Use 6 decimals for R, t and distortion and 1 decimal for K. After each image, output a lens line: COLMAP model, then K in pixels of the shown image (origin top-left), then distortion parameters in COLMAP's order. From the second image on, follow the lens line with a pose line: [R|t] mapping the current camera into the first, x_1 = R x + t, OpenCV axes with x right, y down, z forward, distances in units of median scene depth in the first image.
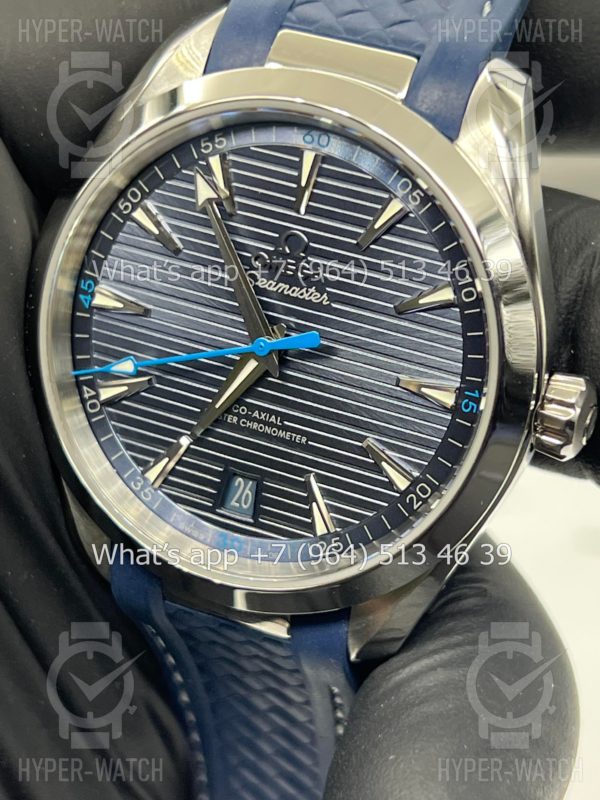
lens RADIAL K [[1926.3, 0, 300.0], [0, 1926.3, 400.0], [0, 0, 1]] dist [0.269875, -0.900923]
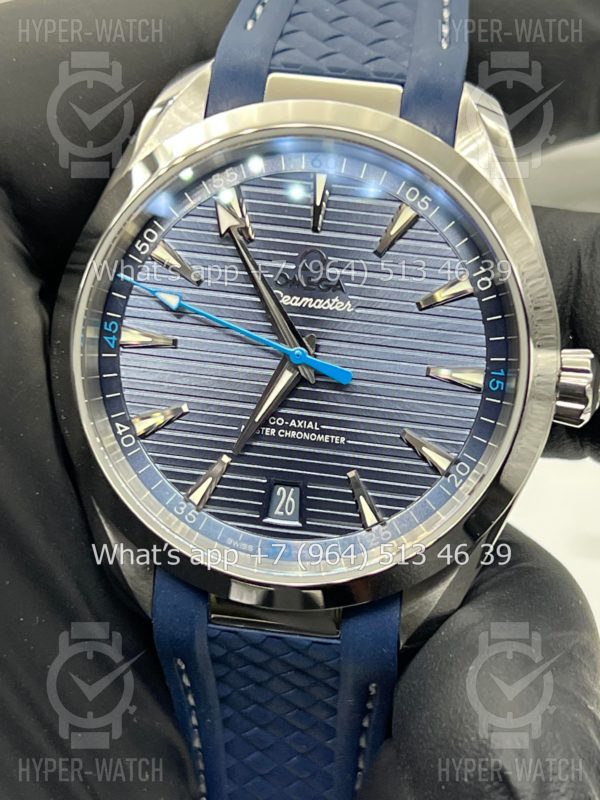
lens RADIAL K [[1926.3, 0, 300.0], [0, 1926.3, 400.0], [0, 0, 1]] dist [0.269875, -0.900923]
pose [[0.965028, -0.106380, 0.239593, -0.276017], [0.137517, 0.983542, -0.117194, 0.121443], [-0.223183, 0.146044, 0.963774, -0.032432]]
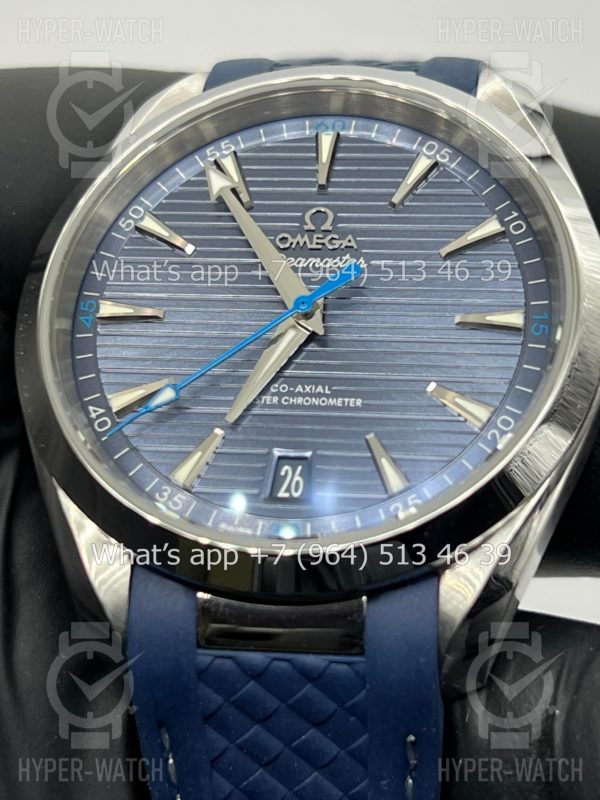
lens RADIAL K [[1926.3, 0, 300.0], [0, 1926.3, 400.0], [0, 0, 1]] dist [0.269875, -0.900923]
pose [[0.973544, -0.014562, 0.228033, -0.228012], [0.143003, 0.817197, -0.558336, 0.514230], [-0.178217, 0.576175, 0.797660, 0.293533]]
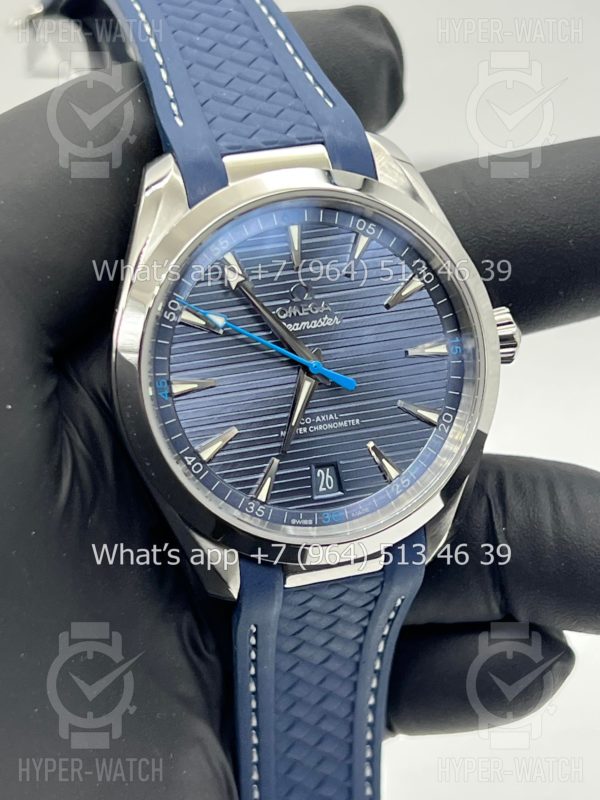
lens RADIAL K [[1926.3, 0, 300.0], [0, 1926.3, 400.0], [0, 0, 1]] dist [0.269875, -0.900923]
pose [[0.774202, -0.356011, 0.523323, -0.752319], [0.411276, 0.911437, 0.011601, -0.026451], [-0.481107, 0.206249, 0.852055, -0.166991]]
